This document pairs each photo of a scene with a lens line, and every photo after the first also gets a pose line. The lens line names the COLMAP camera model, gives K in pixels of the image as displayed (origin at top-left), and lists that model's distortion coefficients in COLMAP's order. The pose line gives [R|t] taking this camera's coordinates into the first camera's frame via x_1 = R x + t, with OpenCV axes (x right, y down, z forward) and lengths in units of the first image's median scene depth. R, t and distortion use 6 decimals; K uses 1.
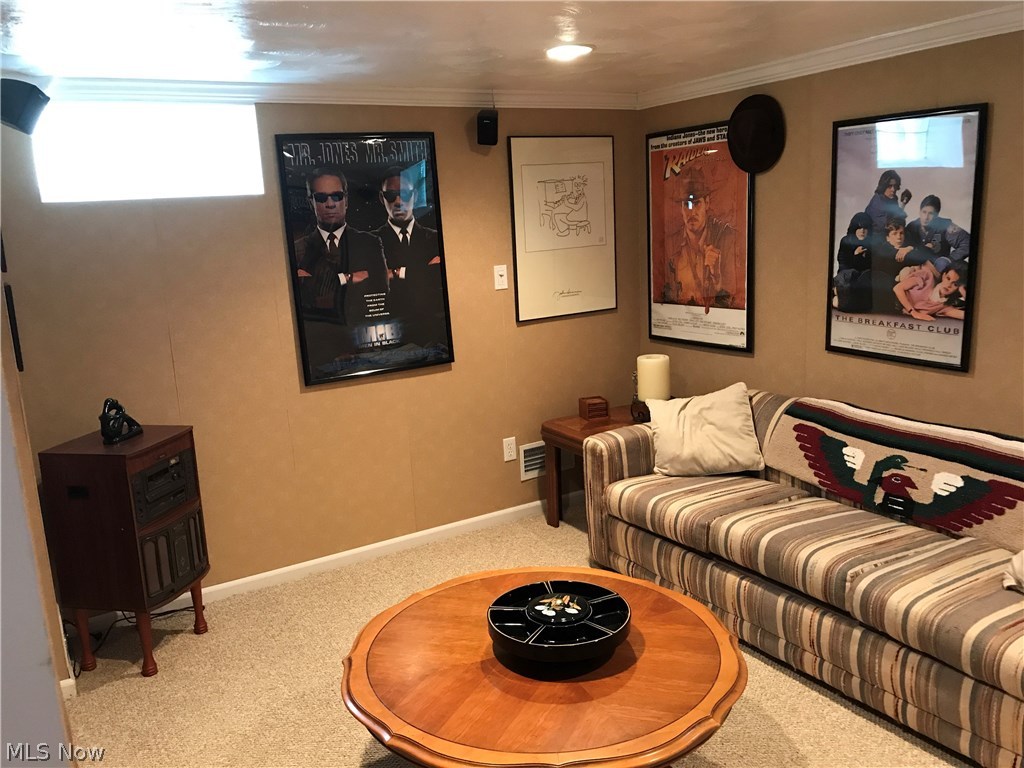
lens RADIAL K [[848.5, 0, 508.4], [0, 848.5, 383.7], [0, 0, 1]] dist [0.017505, -0.028740]
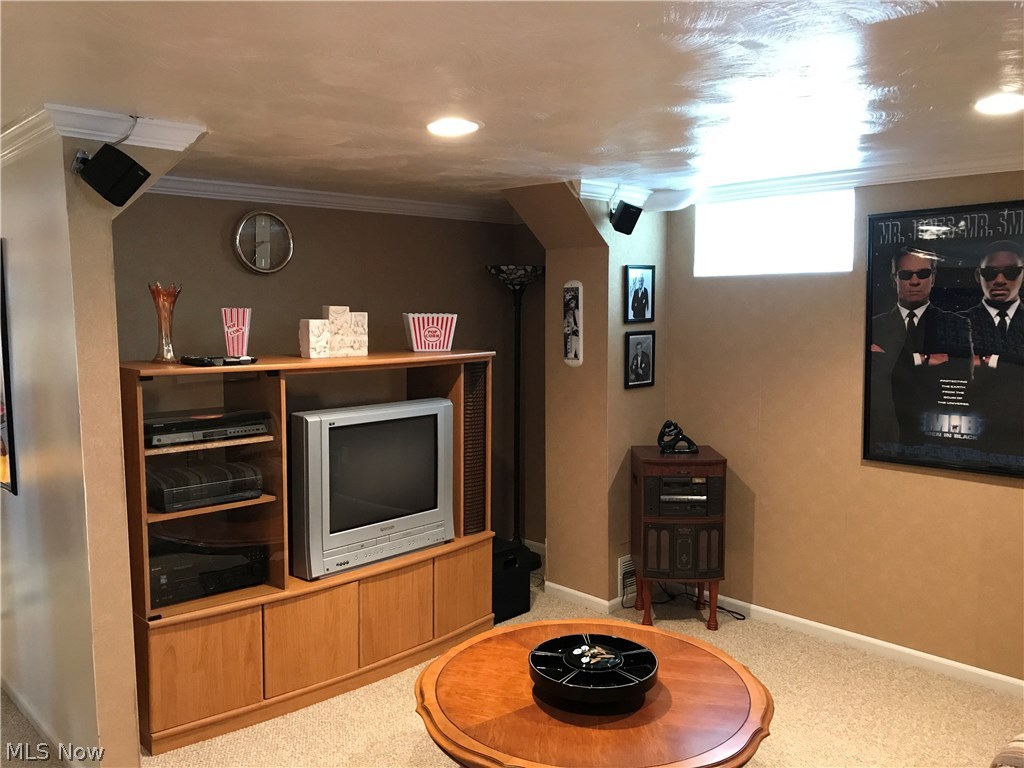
lens RADIAL K [[848.5, 0, 508.6], [0, 848.5, 382.2], [0, 0, 1]] dist [0.017505, -0.028740]
pose [[0.204163, 0.141905, -0.968597, 0.627807], [-0.195852, 0.975355, 0.101613, -0.104019], [0.959145, 0.168956, 0.226924, 0.345677]]
